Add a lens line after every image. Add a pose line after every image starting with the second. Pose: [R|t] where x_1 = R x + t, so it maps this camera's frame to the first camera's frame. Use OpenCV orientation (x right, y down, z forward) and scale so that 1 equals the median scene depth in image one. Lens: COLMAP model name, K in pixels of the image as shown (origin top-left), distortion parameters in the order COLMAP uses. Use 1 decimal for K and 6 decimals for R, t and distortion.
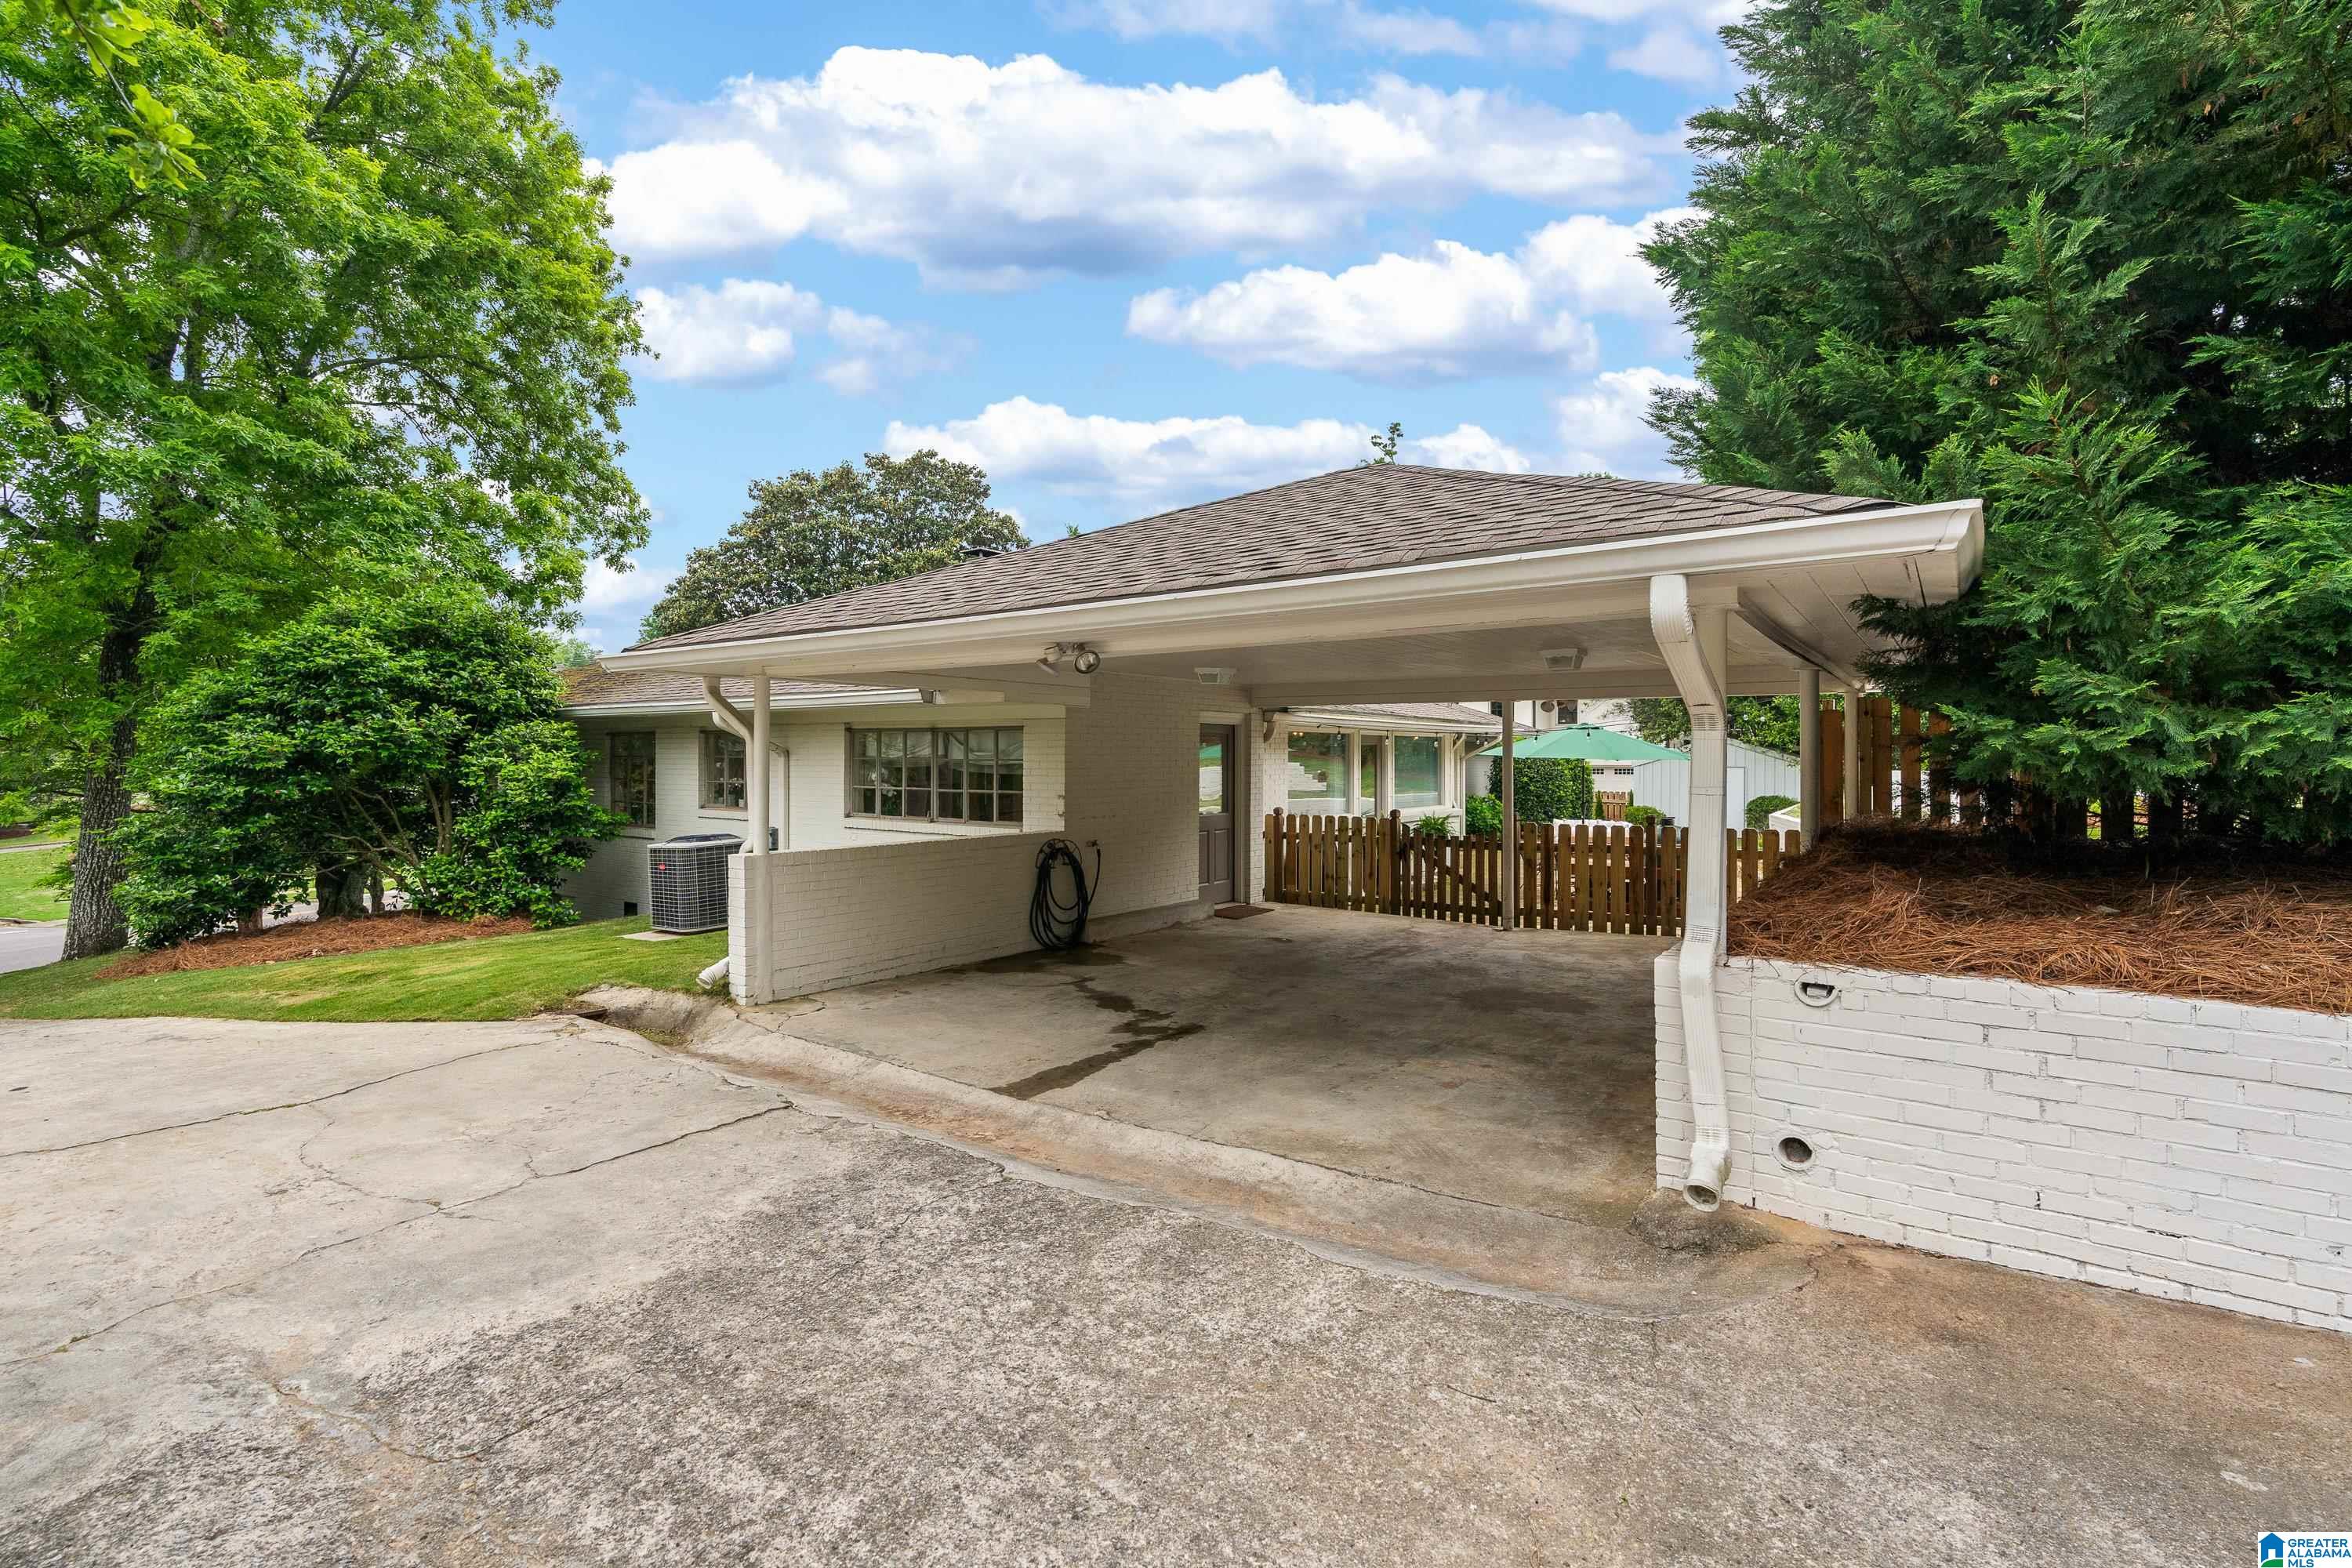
lens RADIAL K [[1070.1, 0, 1183.1], [0, 1070.1, 765.5], [0, 0, 1]] dist [-0.004171, 0.000303]
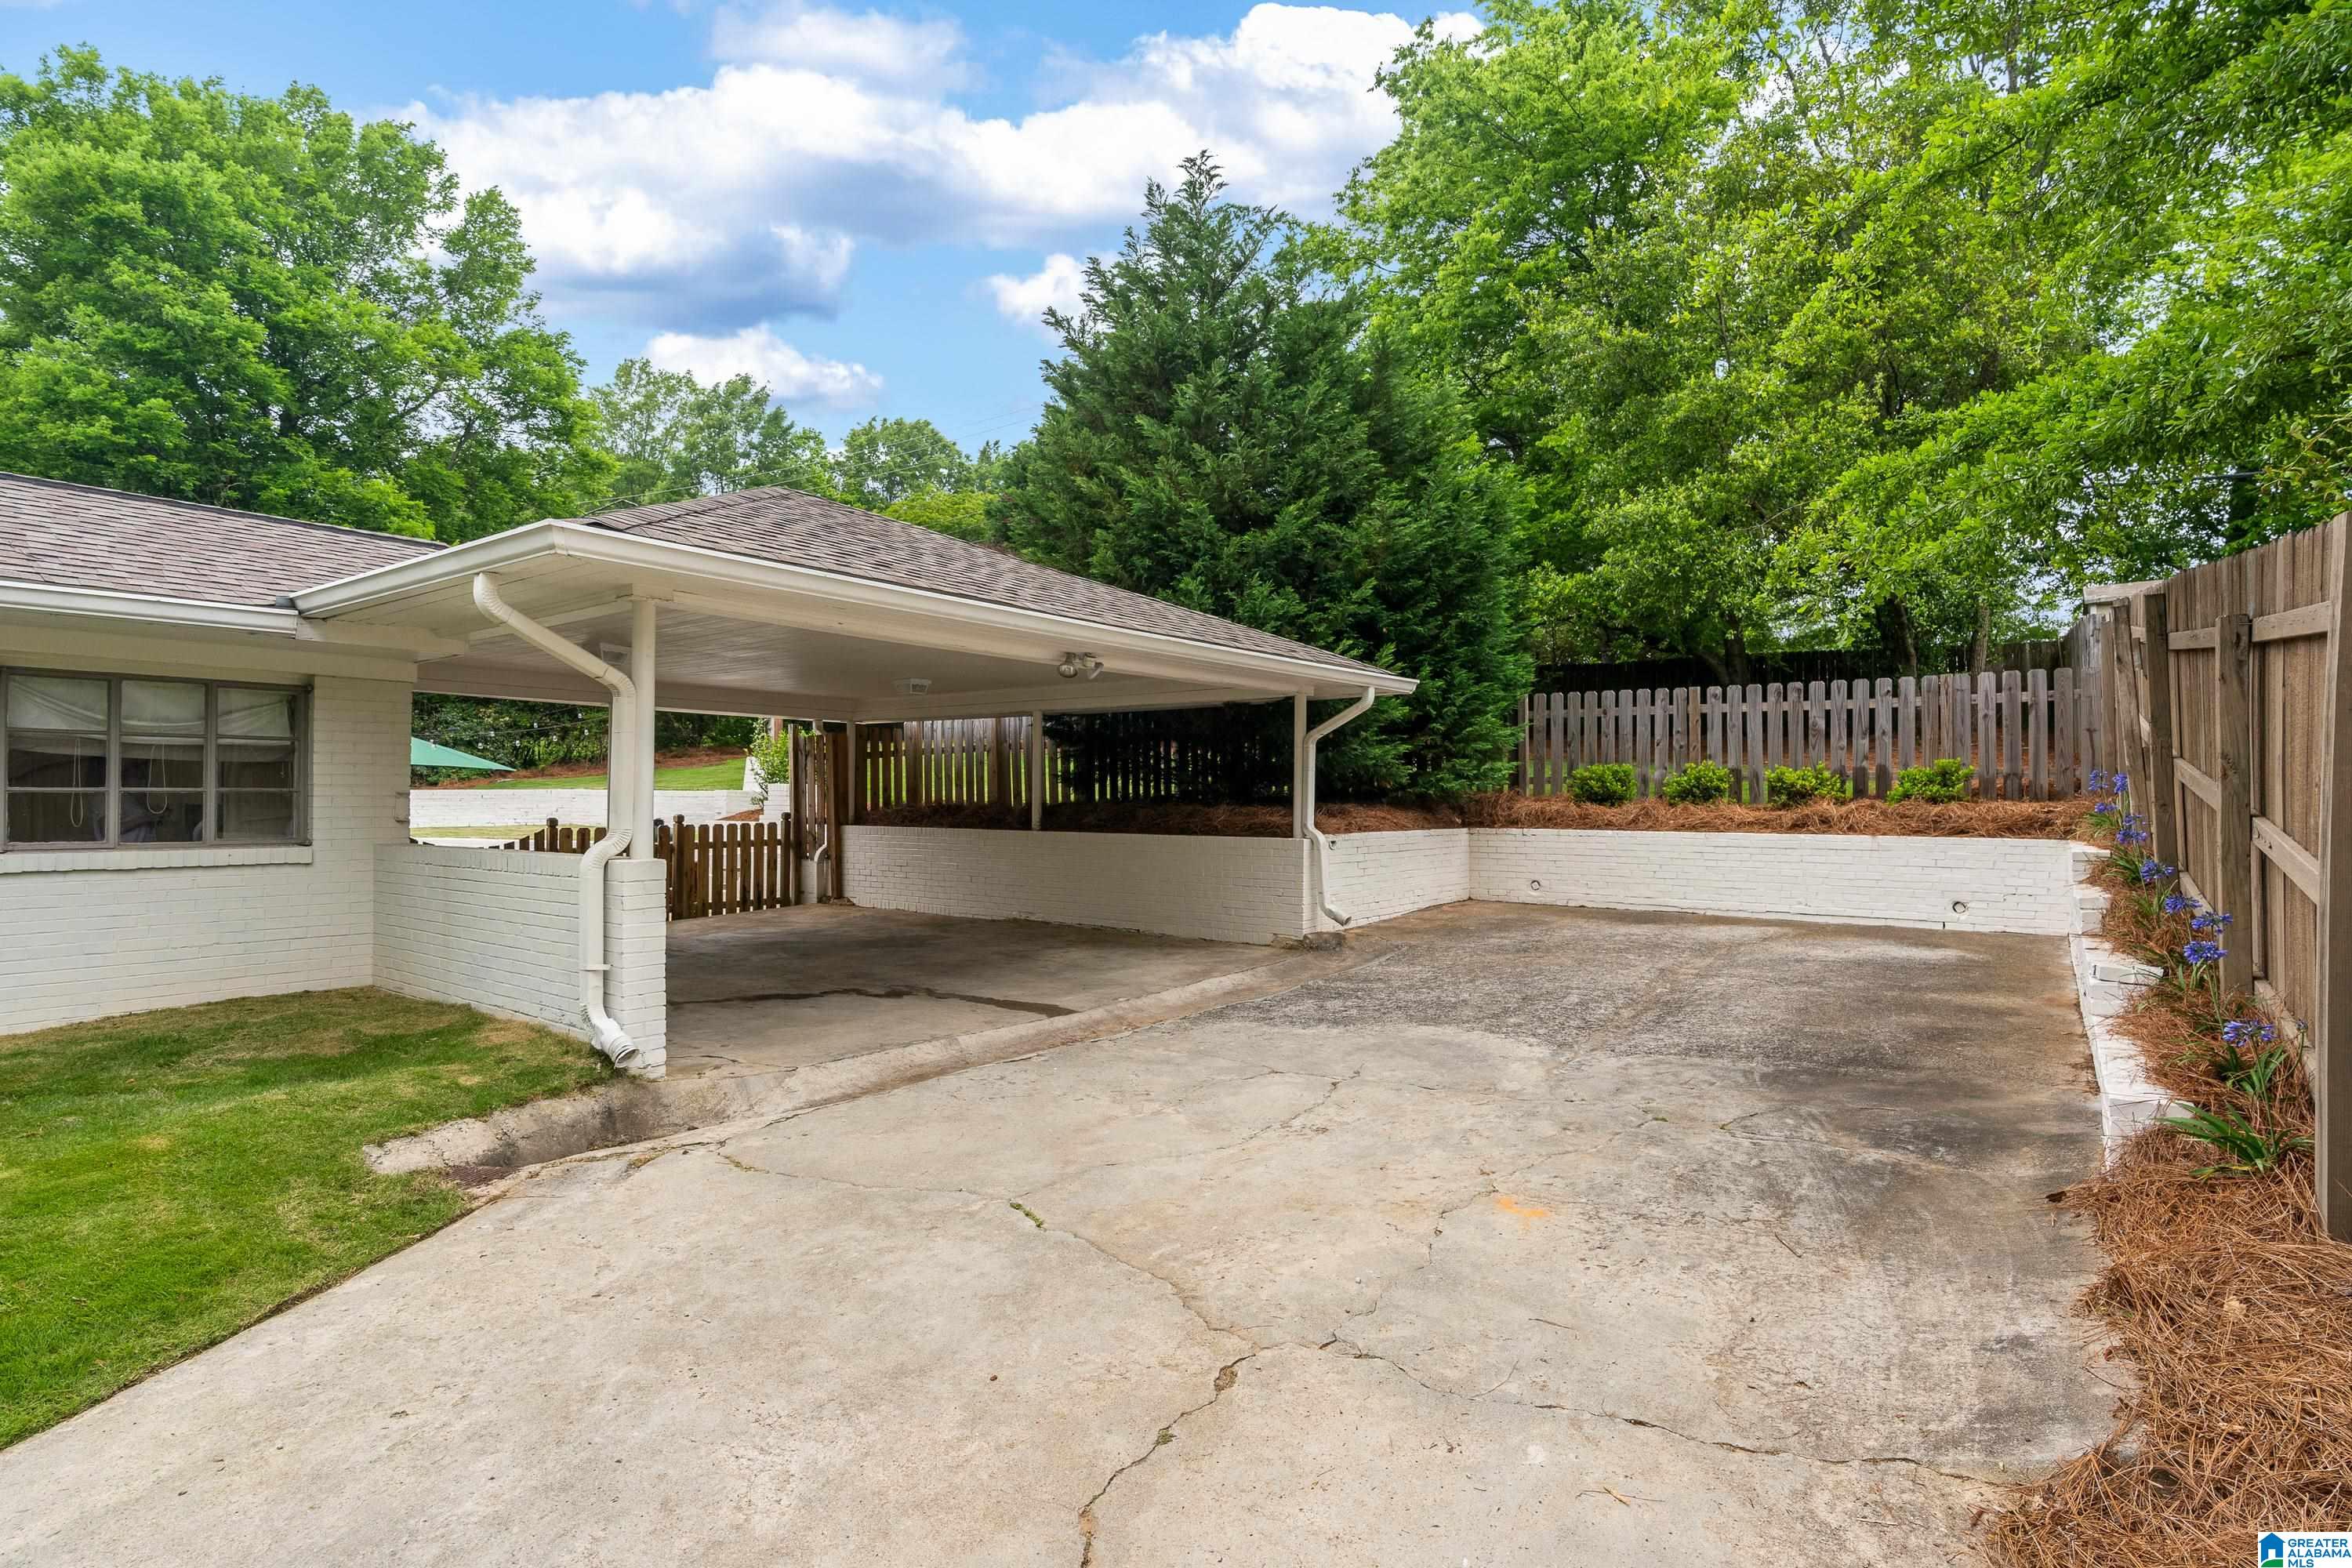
lens RADIAL K [[1205.3, 0, 1167.4], [0, 1205.3, 784.6], [0, 0, 1]] dist [0.005220, 0.000077]
pose [[0.016169, 0.016178, 0.999738, -1.774281], [0.007800, 0.999837, -0.016305, 0.077299], [-0.999839, 0.008061, 0.016040, 0.993336]]
